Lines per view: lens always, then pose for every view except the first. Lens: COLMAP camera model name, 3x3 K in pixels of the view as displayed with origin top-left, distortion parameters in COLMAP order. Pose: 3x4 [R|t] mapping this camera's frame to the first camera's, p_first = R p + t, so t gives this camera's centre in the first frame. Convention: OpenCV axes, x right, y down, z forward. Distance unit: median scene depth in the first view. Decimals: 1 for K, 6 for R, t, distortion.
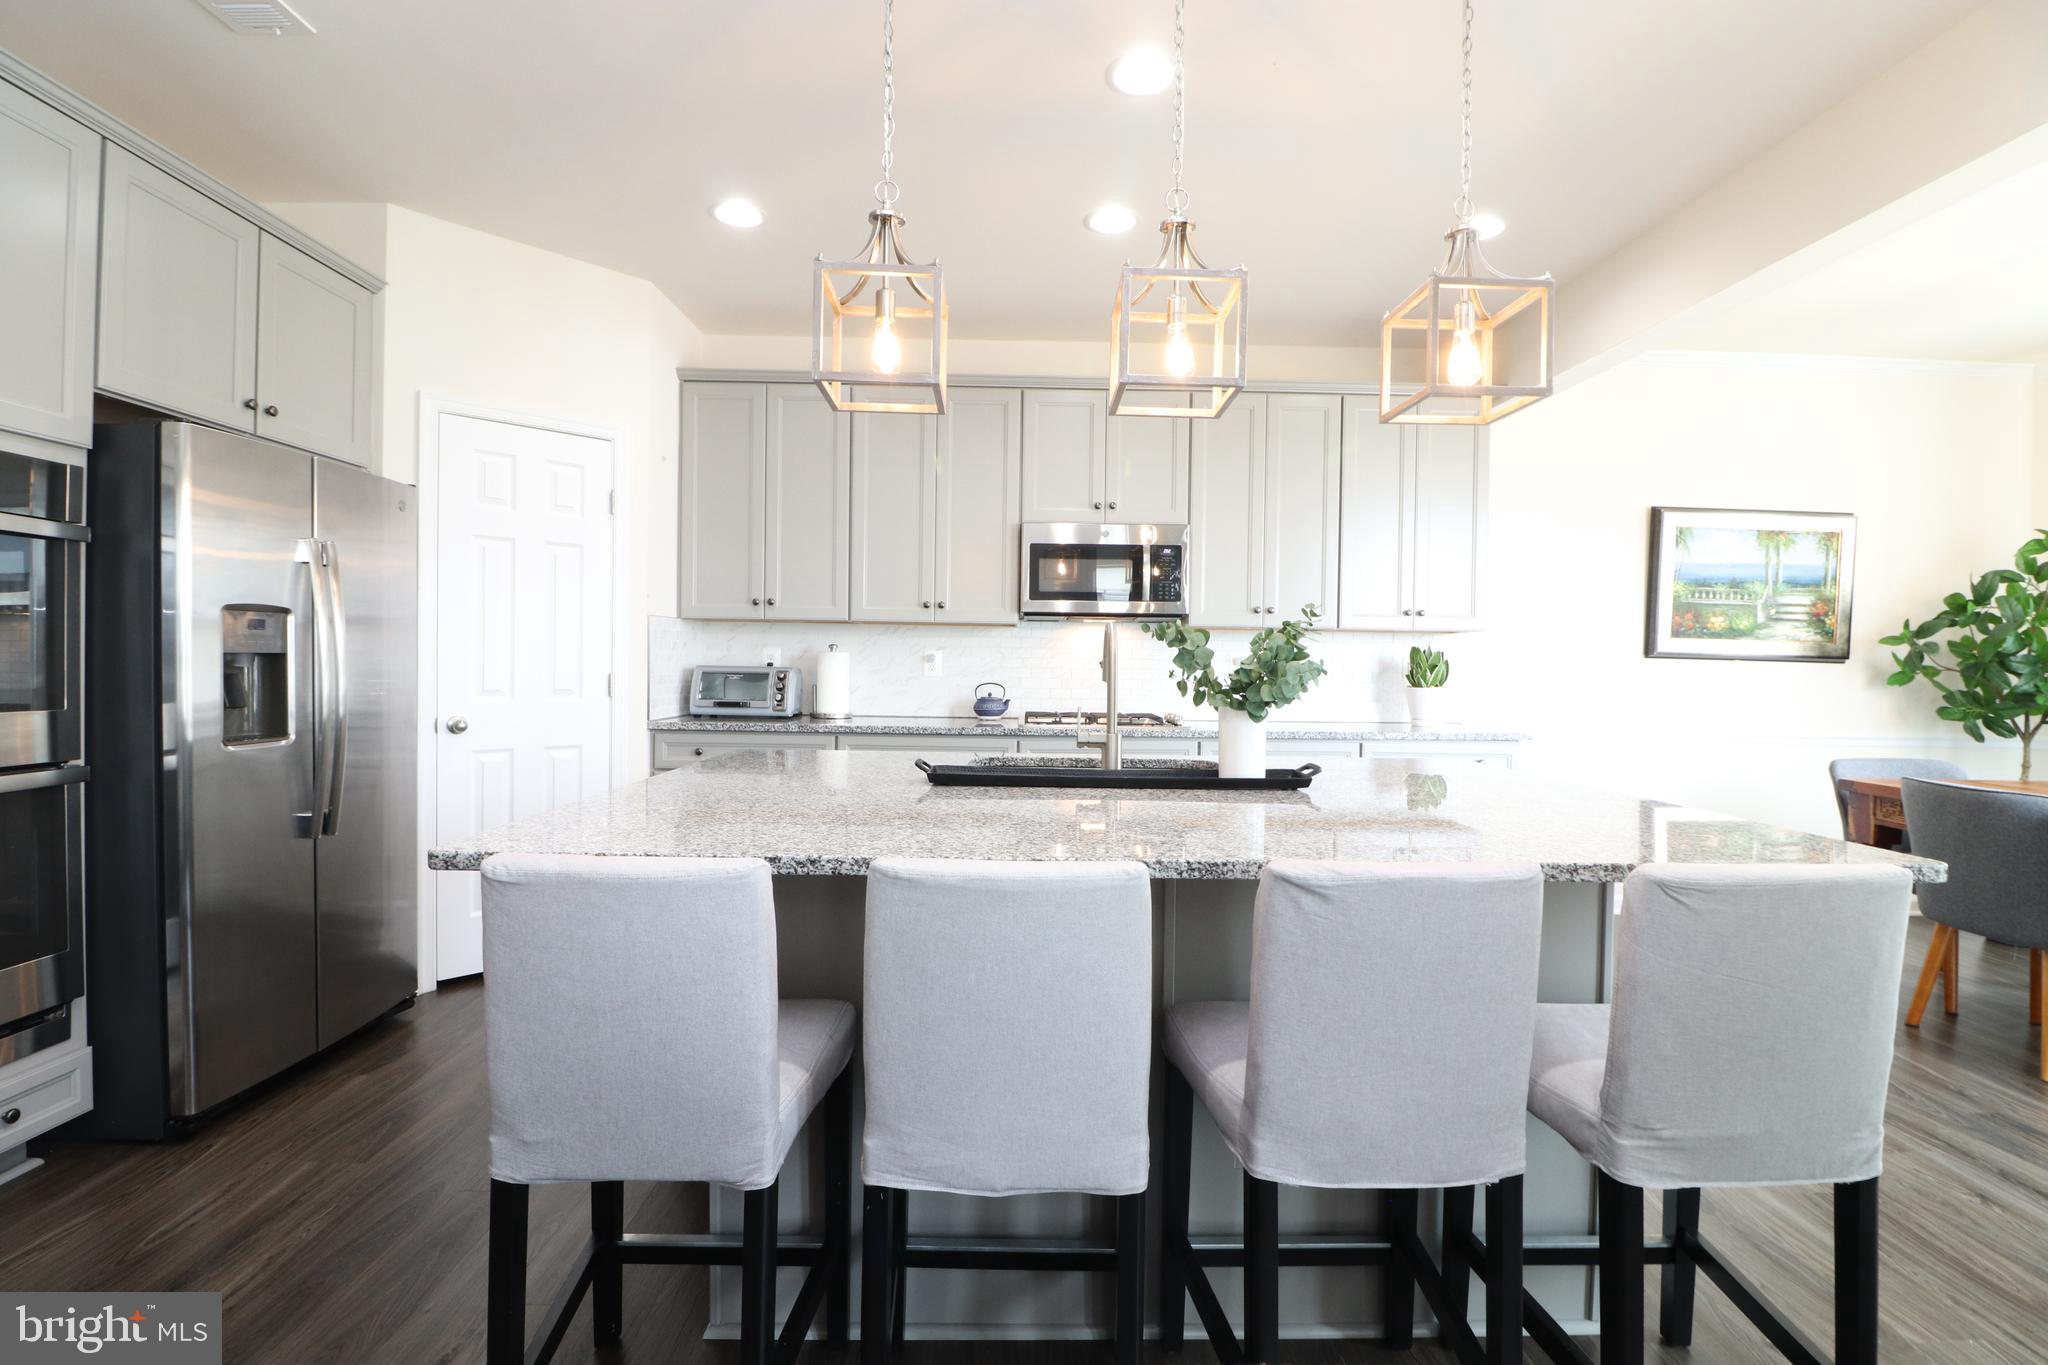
lens RADIAL K [[945.8, 0, 1024.2], [0, 945.8, 673.3], [0, 0, 1]] dist [-0.000177, -0.014799]
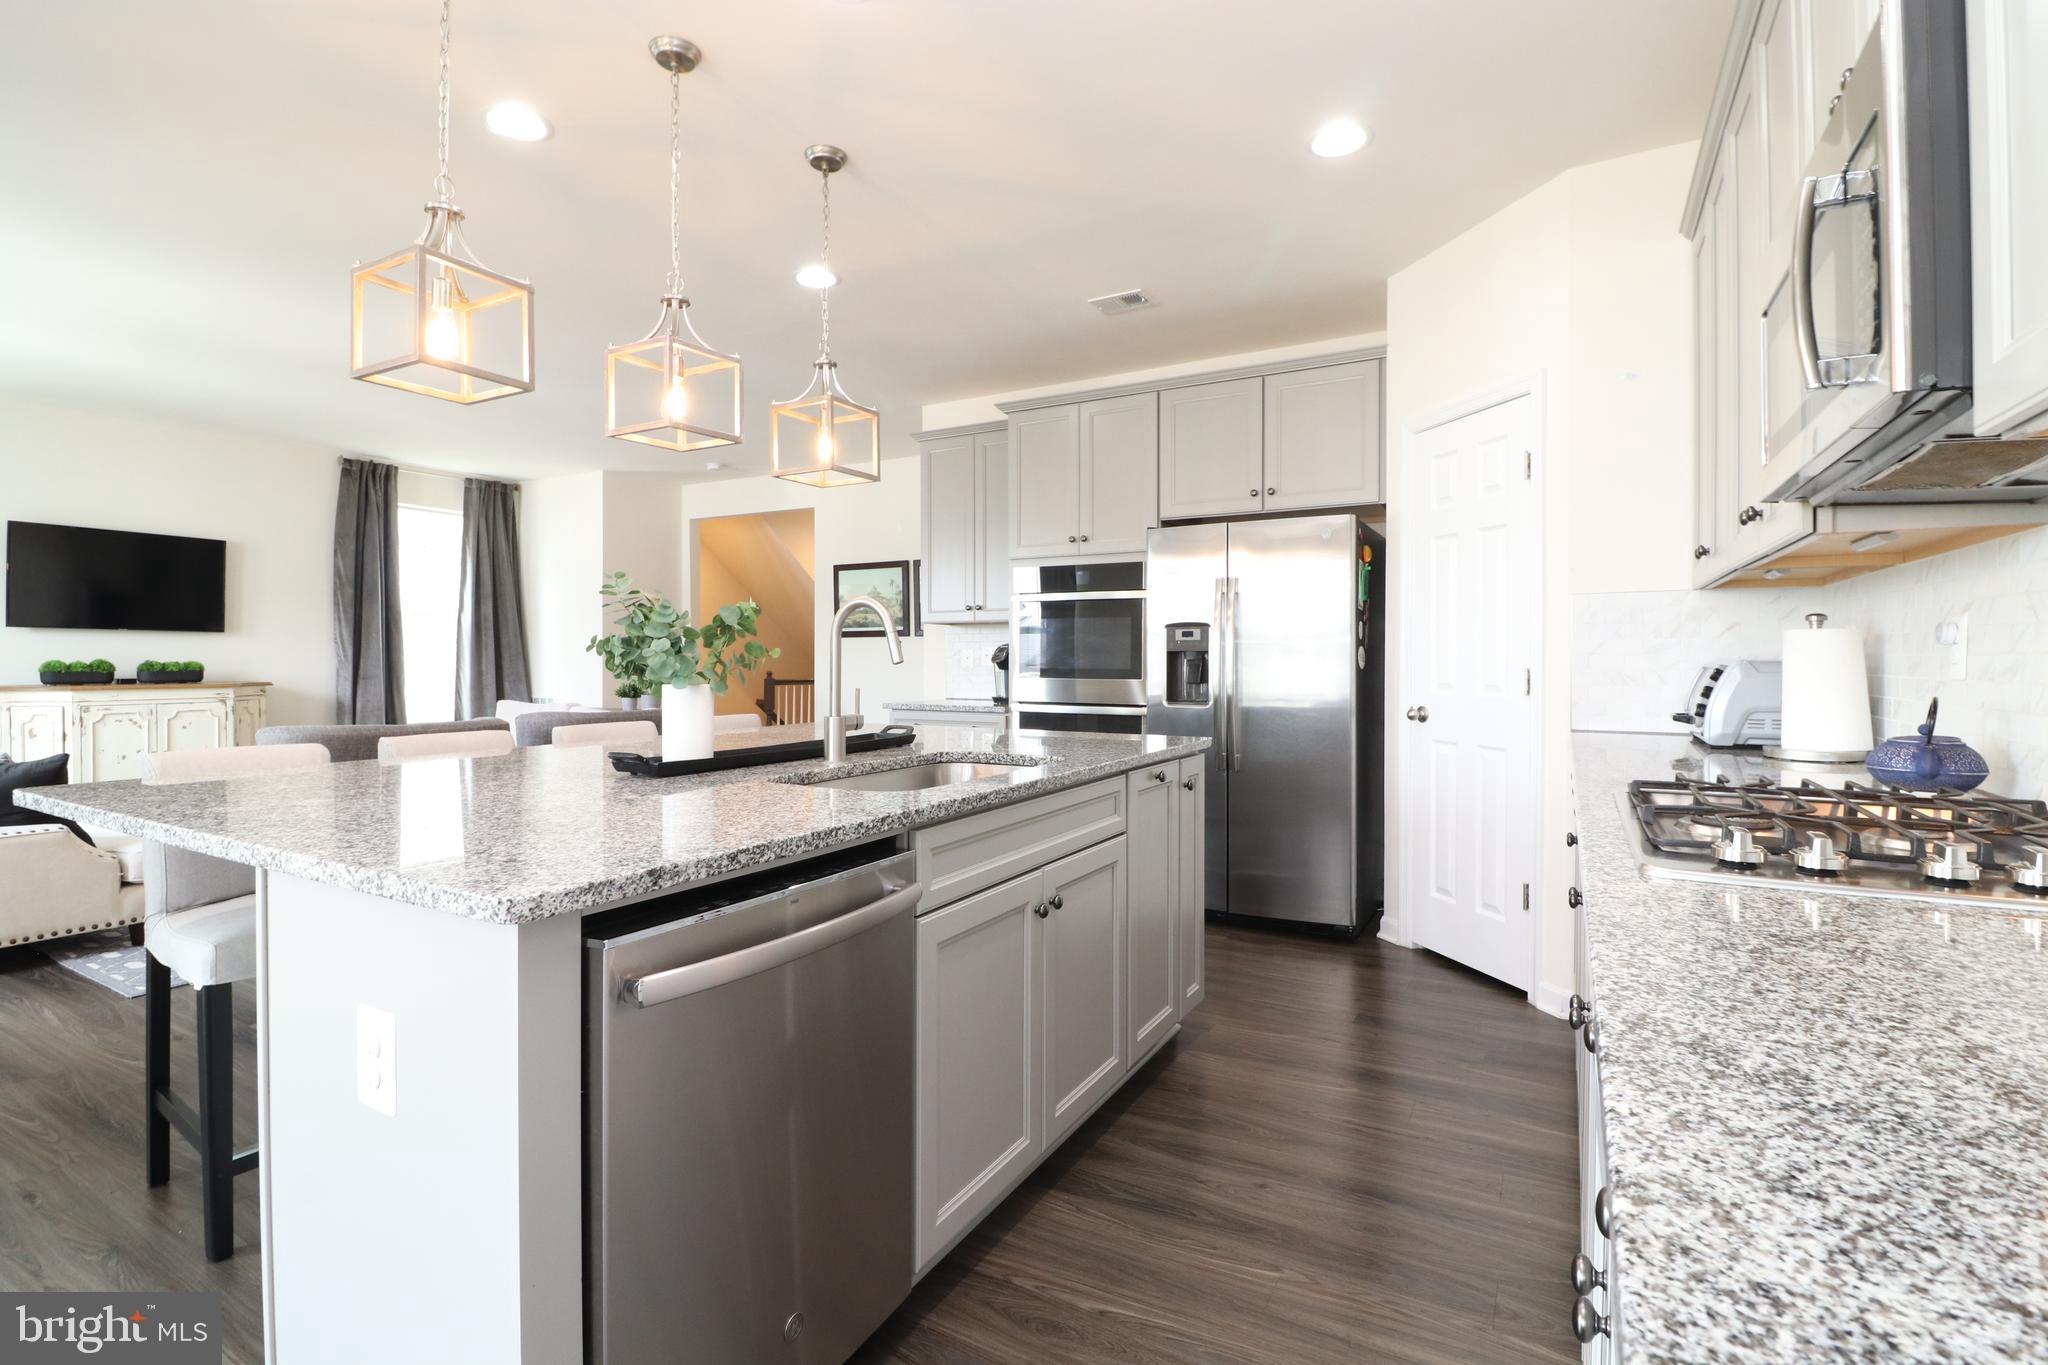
lens RADIAL K [[945.8, 0, 1024.2], [0, 945.8, 673.3], [0, 0, 1]] dist [-0.000177, -0.014799]
pose [[-0.514190, -0.007036, -0.857647, 0.458486], [-0.023465, 0.999707, 0.005867, 0.008203], [0.857355, 0.023142, -0.514205, 0.943730]]
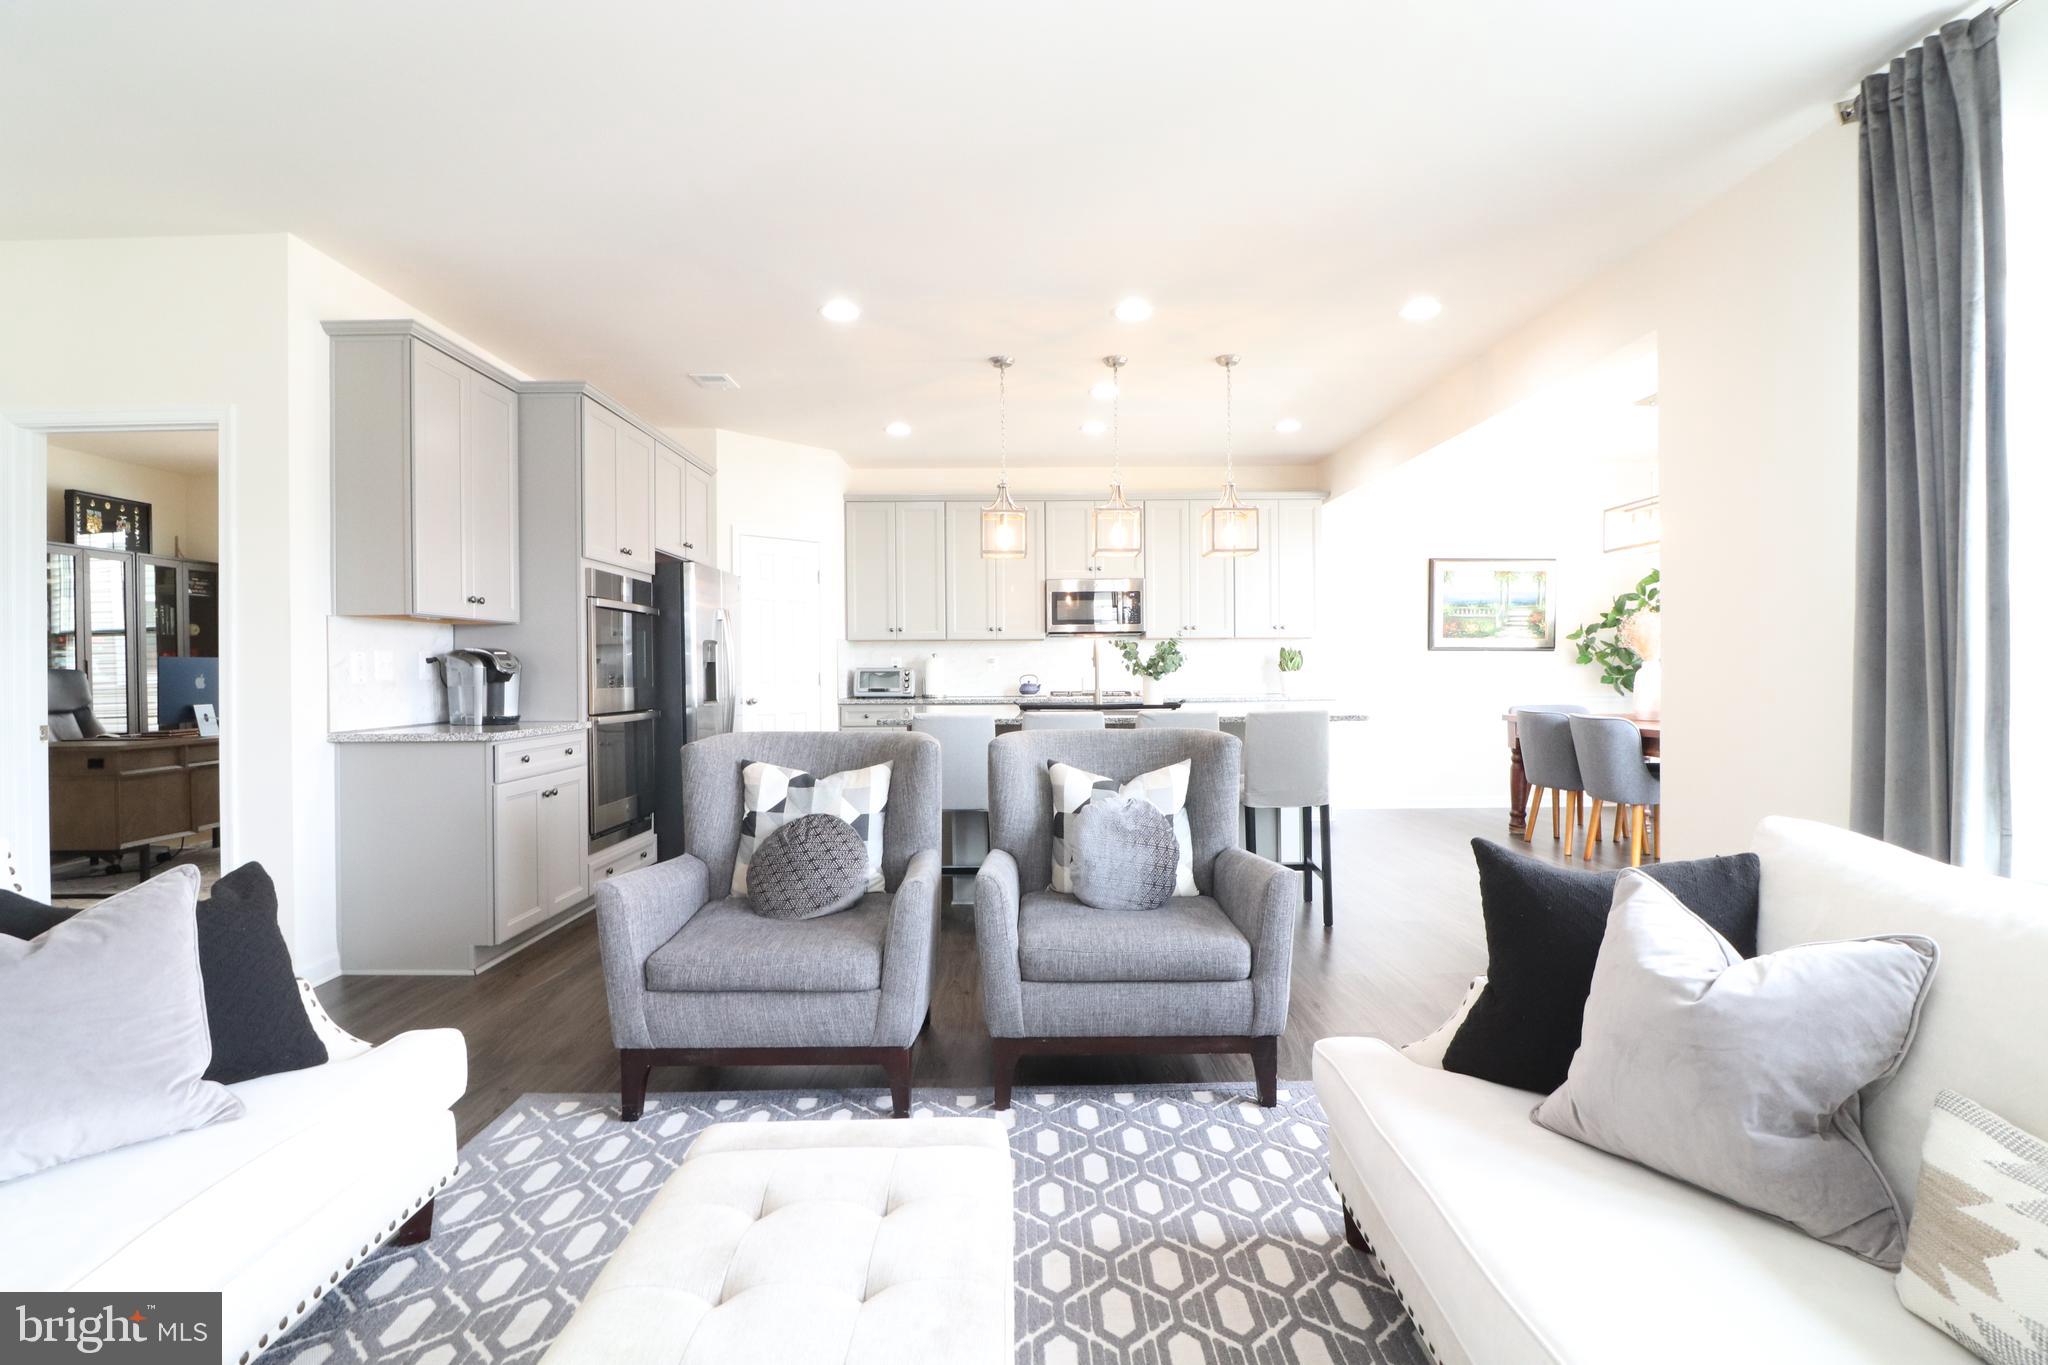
lens RADIAL K [[945.8, 0, 1024.2], [0, 945.8, 673.3], [0, 0, 1]] dist [-0.000177, -0.014799]
pose [[0.999741, -0.022499, -0.003281, -0.040371], [0.022469, 0.999707, -0.008954, 0.023681], [0.003482, 0.008878, 0.999955, -0.698383]]
